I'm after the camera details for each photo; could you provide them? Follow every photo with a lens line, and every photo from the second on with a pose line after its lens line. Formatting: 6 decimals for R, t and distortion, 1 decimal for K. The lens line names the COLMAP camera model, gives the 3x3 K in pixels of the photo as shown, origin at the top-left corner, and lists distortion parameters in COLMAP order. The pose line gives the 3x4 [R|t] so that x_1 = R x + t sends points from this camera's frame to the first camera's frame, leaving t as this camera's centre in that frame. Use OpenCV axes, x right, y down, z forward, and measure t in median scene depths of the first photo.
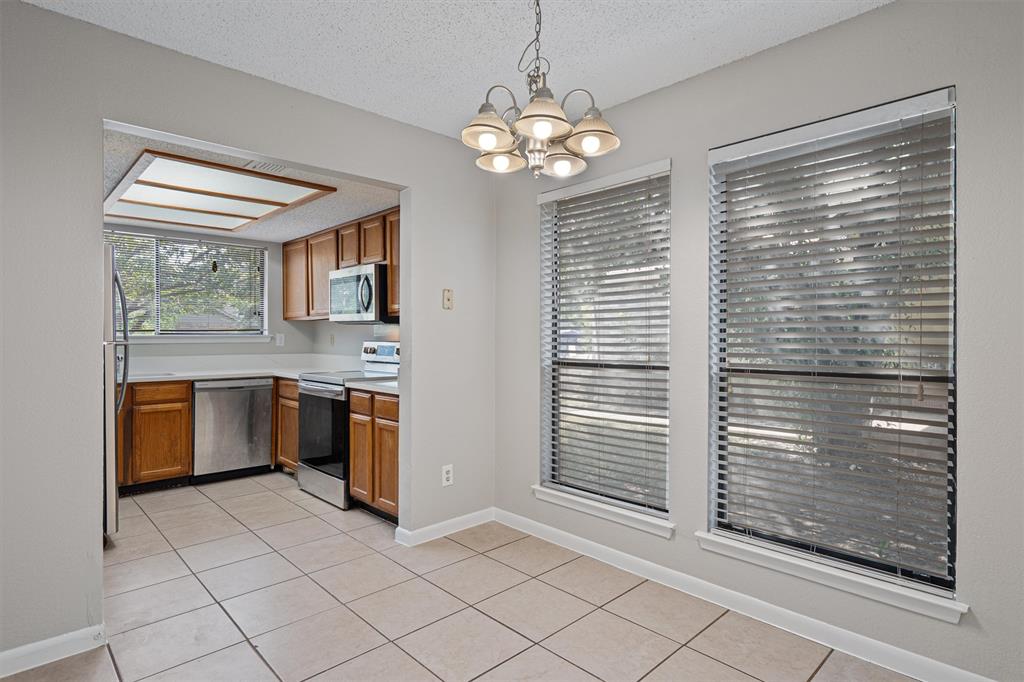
lens RADIAL K [[541.6, 0, 513.4], [0, 541.6, 337.7], [0, 0, 1]] dist [-0.003285, -0.000220]
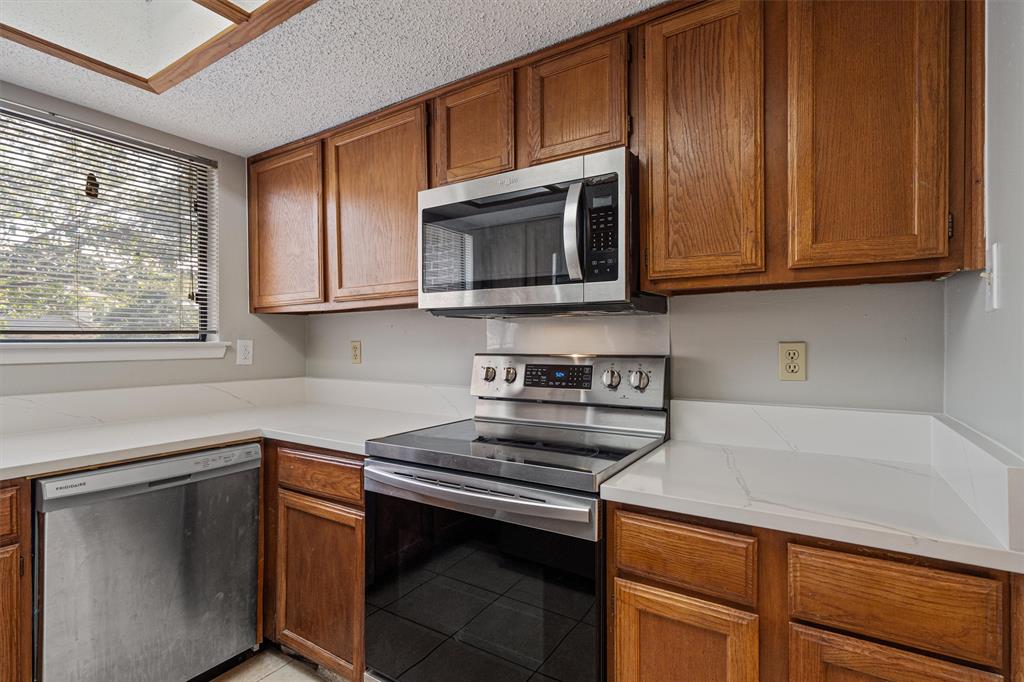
lens RADIAL K [[491.6, 0, 509.4], [0, 491.6, 343.6], [0, 0, 1]] dist [0.002733, -0.000335]
pose [[0.972263, -0.005919, 0.233814, -0.350277], [0.006111, 0.999981, -0.000100, -0.002609], [-0.233809, 0.001526, 0.972281, 0.588438]]
